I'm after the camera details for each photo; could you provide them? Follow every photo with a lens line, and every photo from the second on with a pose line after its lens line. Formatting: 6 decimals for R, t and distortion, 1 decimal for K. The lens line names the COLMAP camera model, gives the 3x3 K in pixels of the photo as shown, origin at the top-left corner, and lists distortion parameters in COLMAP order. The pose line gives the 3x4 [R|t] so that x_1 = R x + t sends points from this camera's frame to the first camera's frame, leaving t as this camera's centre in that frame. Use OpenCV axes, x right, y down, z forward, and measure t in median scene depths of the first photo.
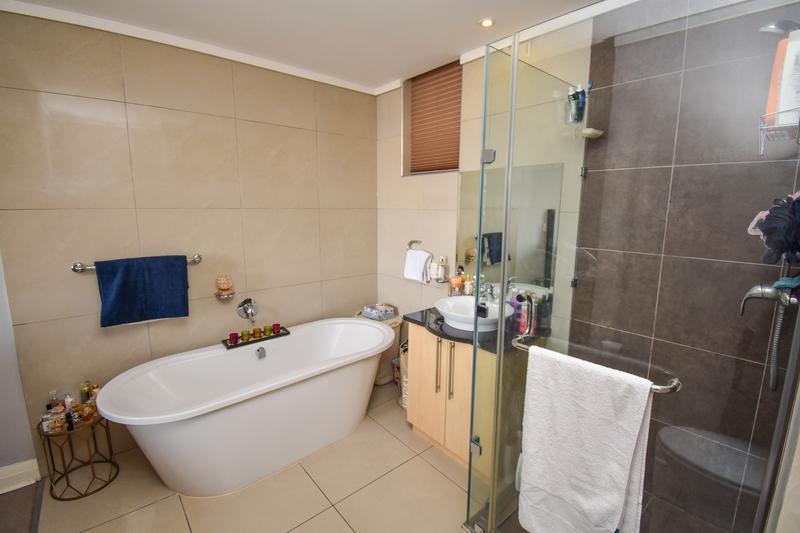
lens RADIAL K [[352.0, 0, 403.2], [0, 352.0, 267.0], [0, 0, 1]] dist [-0.005821, -0.014641]
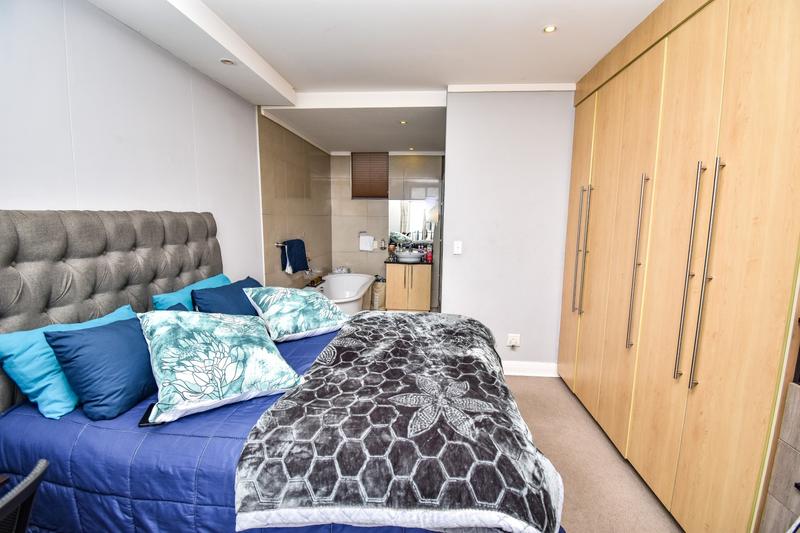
lens RADIAL K [[352.0, 0, 403.0], [0, 352.0, 267.0], [0, 0, 1]] dist [-0.005821, -0.014641]
pose [[0.720636, -0.093263, 0.687013, -1.245555], [0.111309, 0.993620, 0.018130, 0.121431], [-0.684321, 0.063406, 0.726419, -0.640620]]
